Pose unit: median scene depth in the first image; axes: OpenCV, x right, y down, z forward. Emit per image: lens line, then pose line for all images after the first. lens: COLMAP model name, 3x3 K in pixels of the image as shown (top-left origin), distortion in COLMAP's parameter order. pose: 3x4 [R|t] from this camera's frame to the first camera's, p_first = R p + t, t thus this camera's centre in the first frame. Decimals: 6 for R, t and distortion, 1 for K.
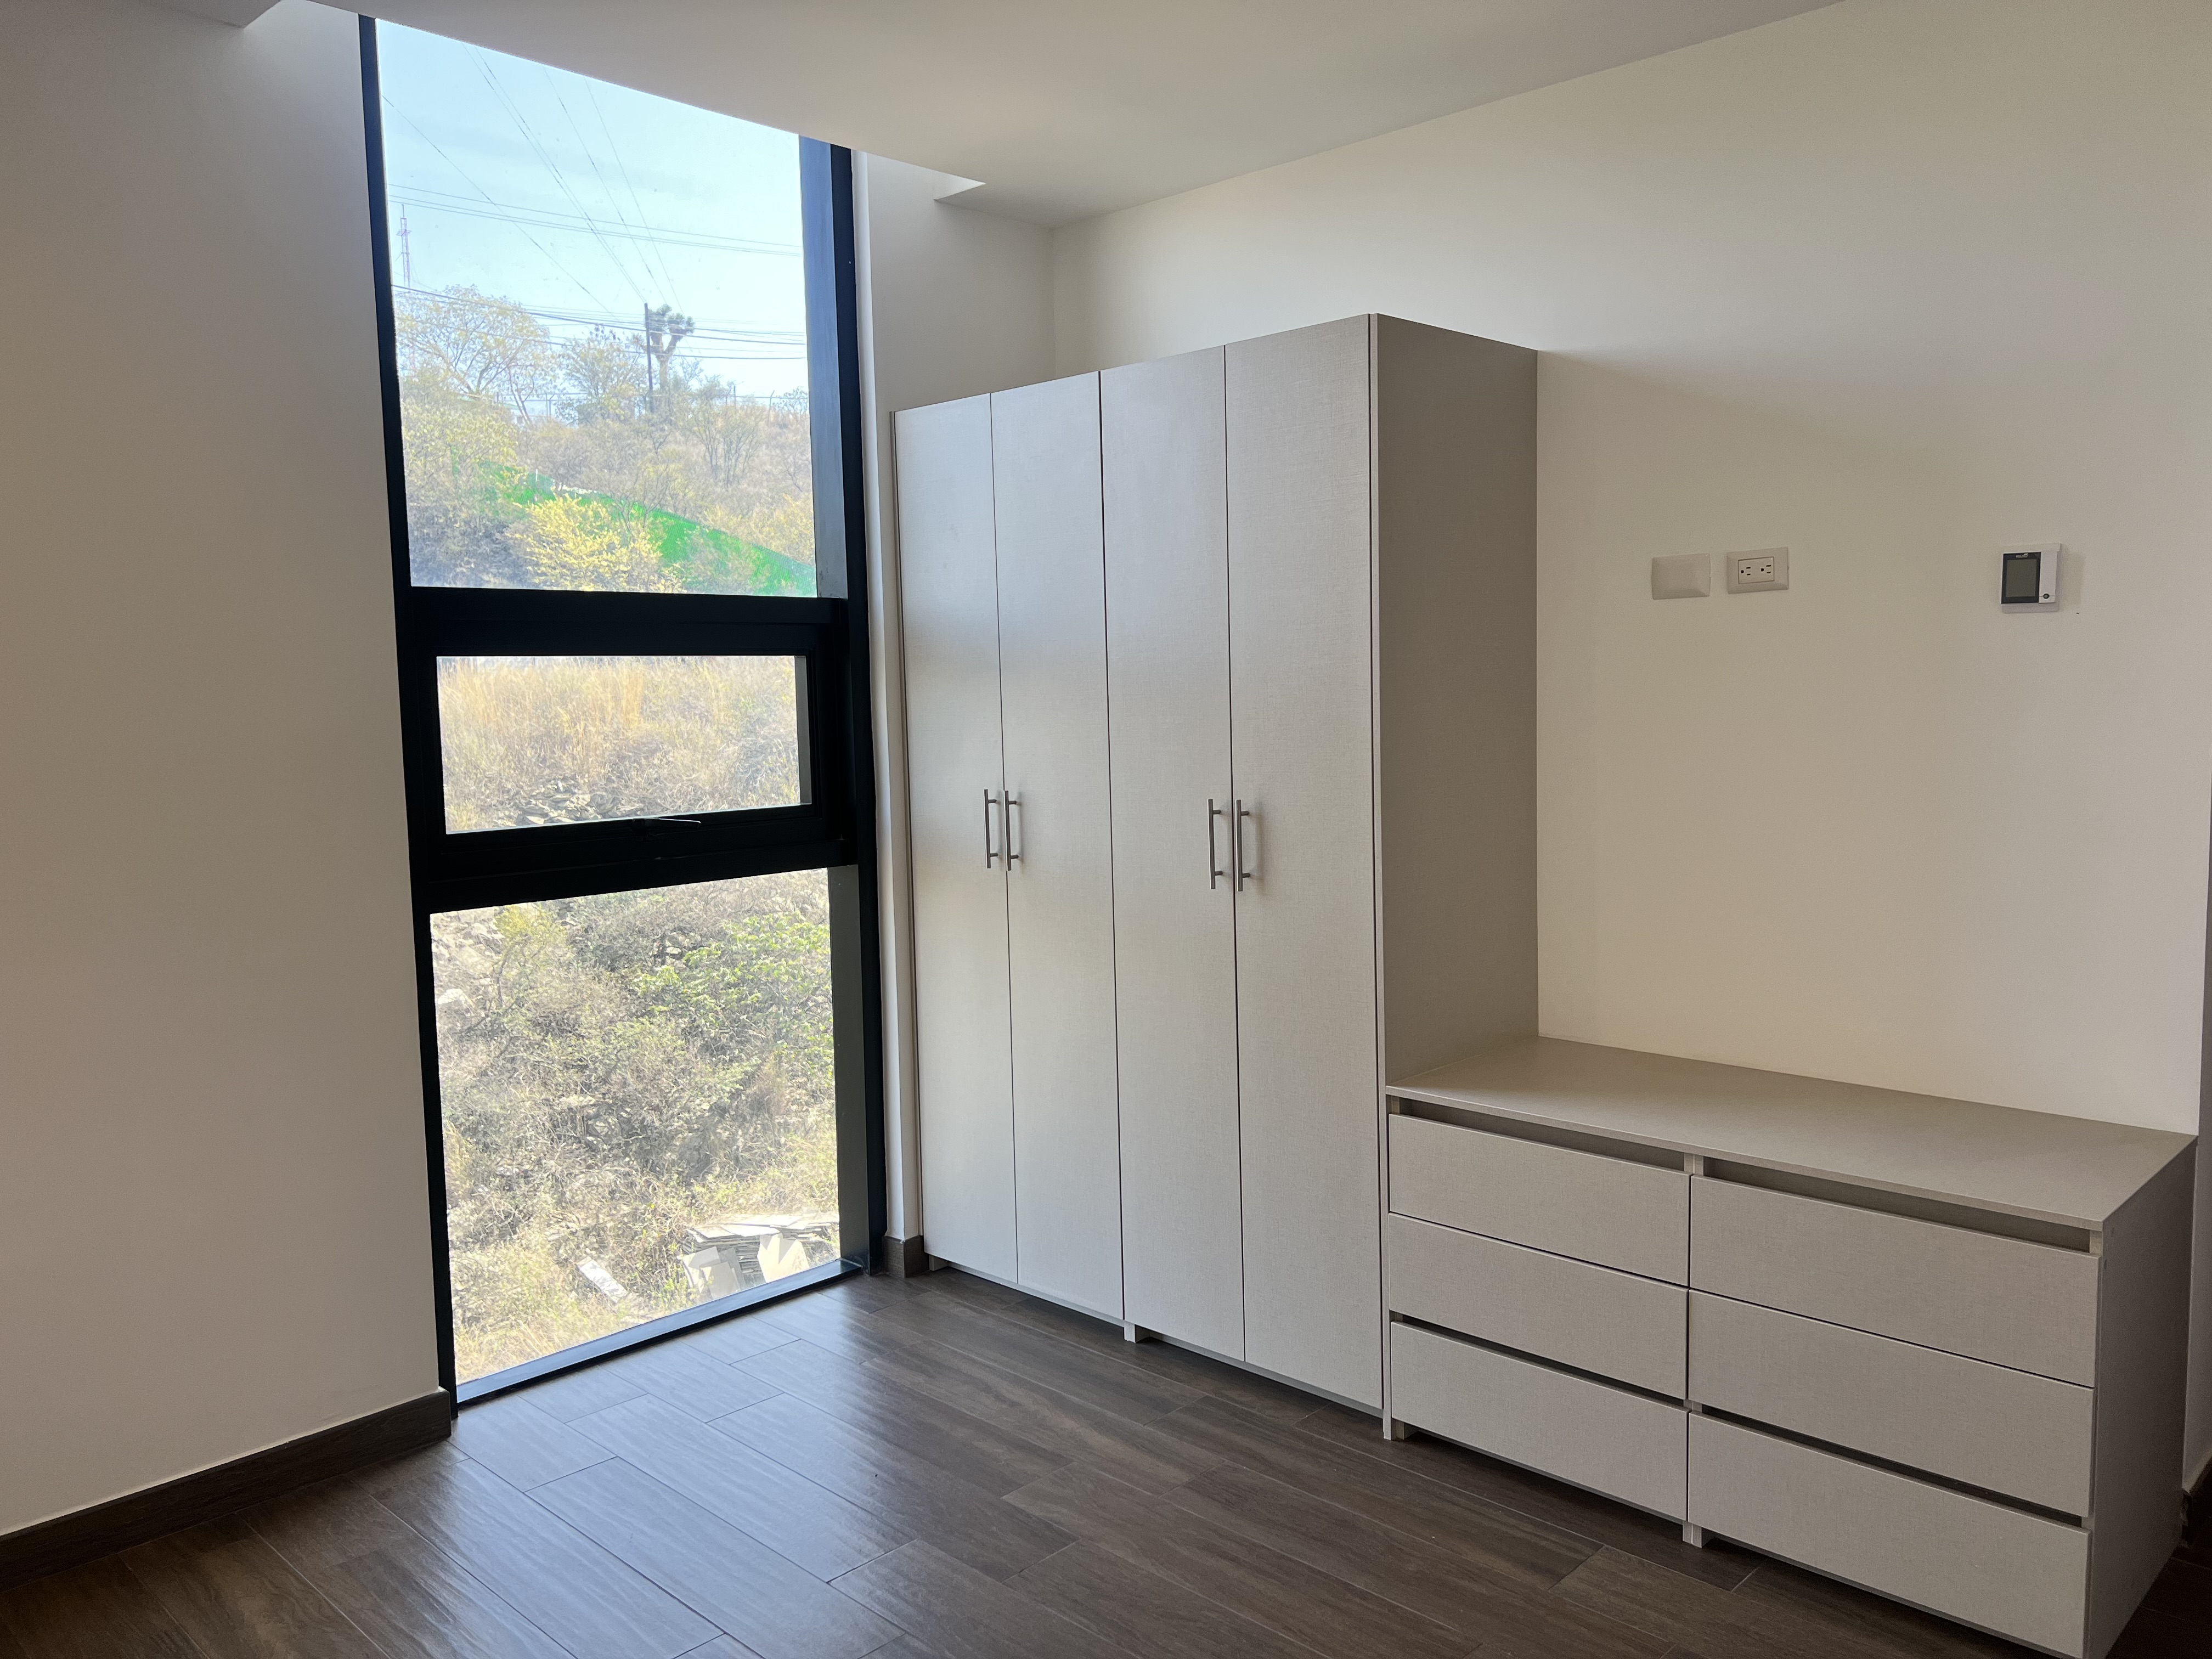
lens RADIAL K [[1640.1, 0, 1115.8], [0, 1640.1, 828.5], [0, 0, 1]] dist [0.035280, -0.036068]
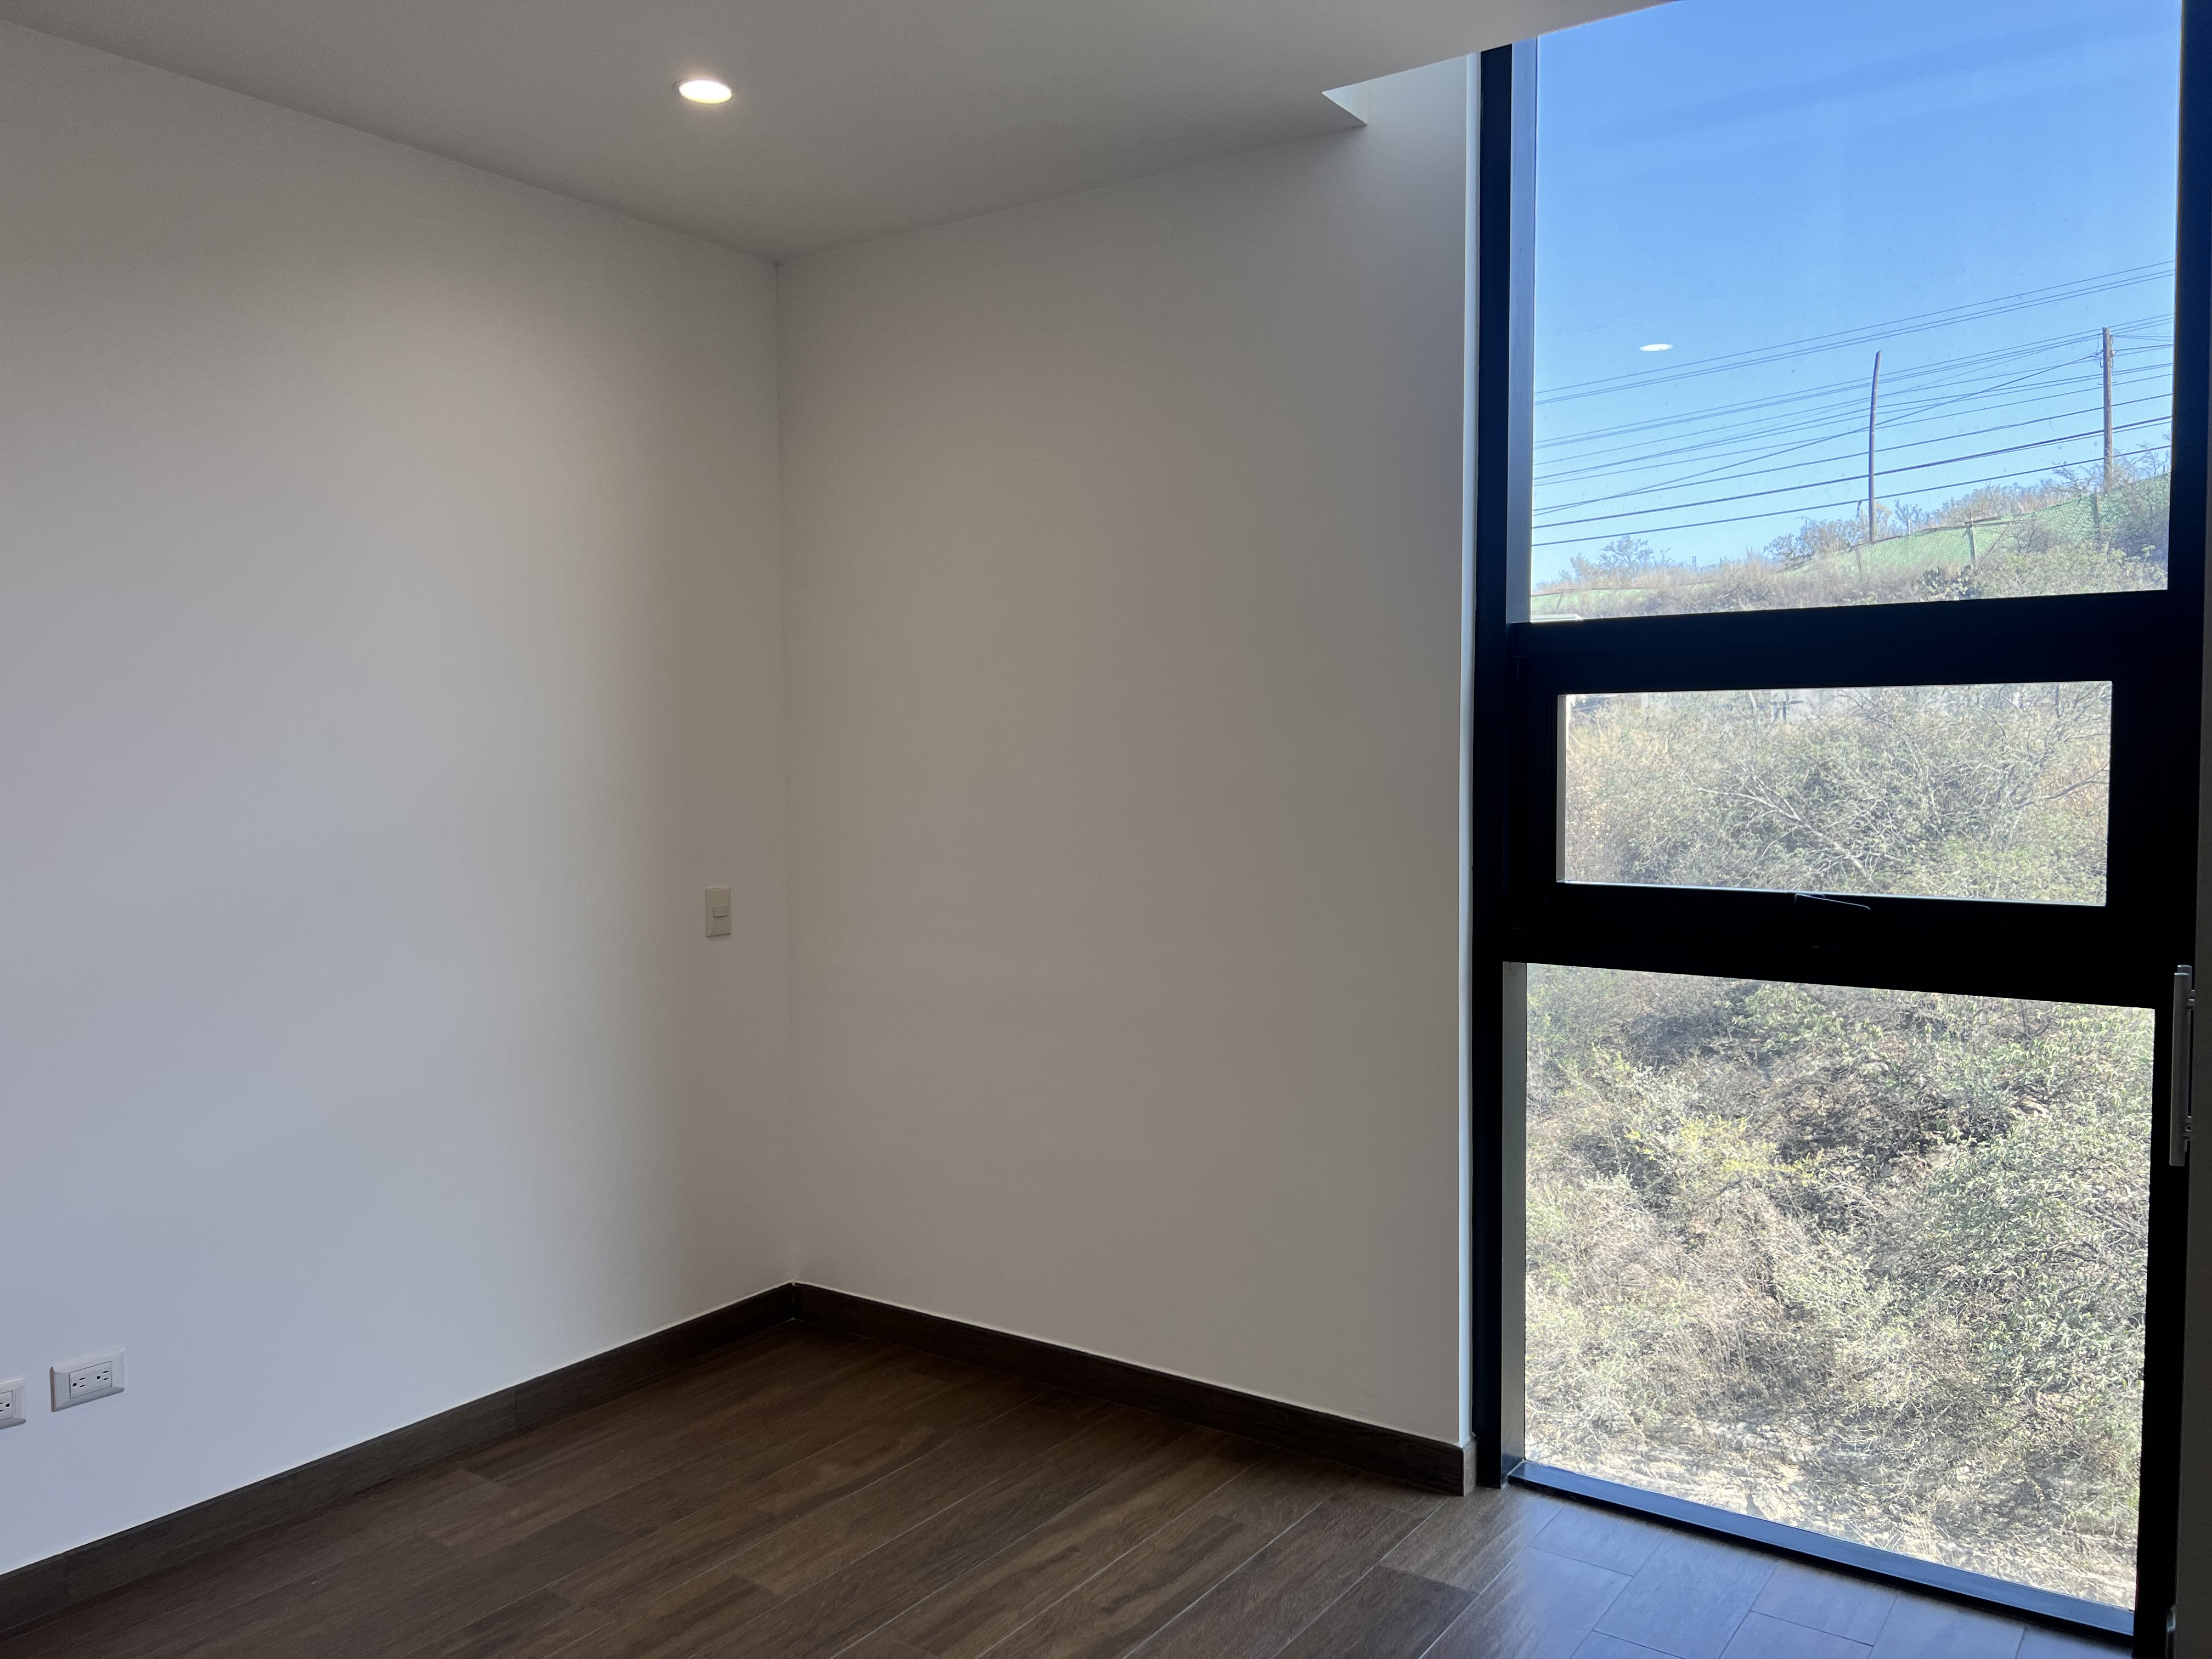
lens RADIAL K [[1669.6, 0, 1103.9], [0, 1669.6, 842.0], [0, 0, 1]] dist [0.025347, -0.007853]
pose [[0.170556, 0.059559, -0.983546, 0.494846], [-0.093678, 0.994630, 0.043985, -0.038350], [0.980885, 0.084635, 0.175220, 0.571919]]
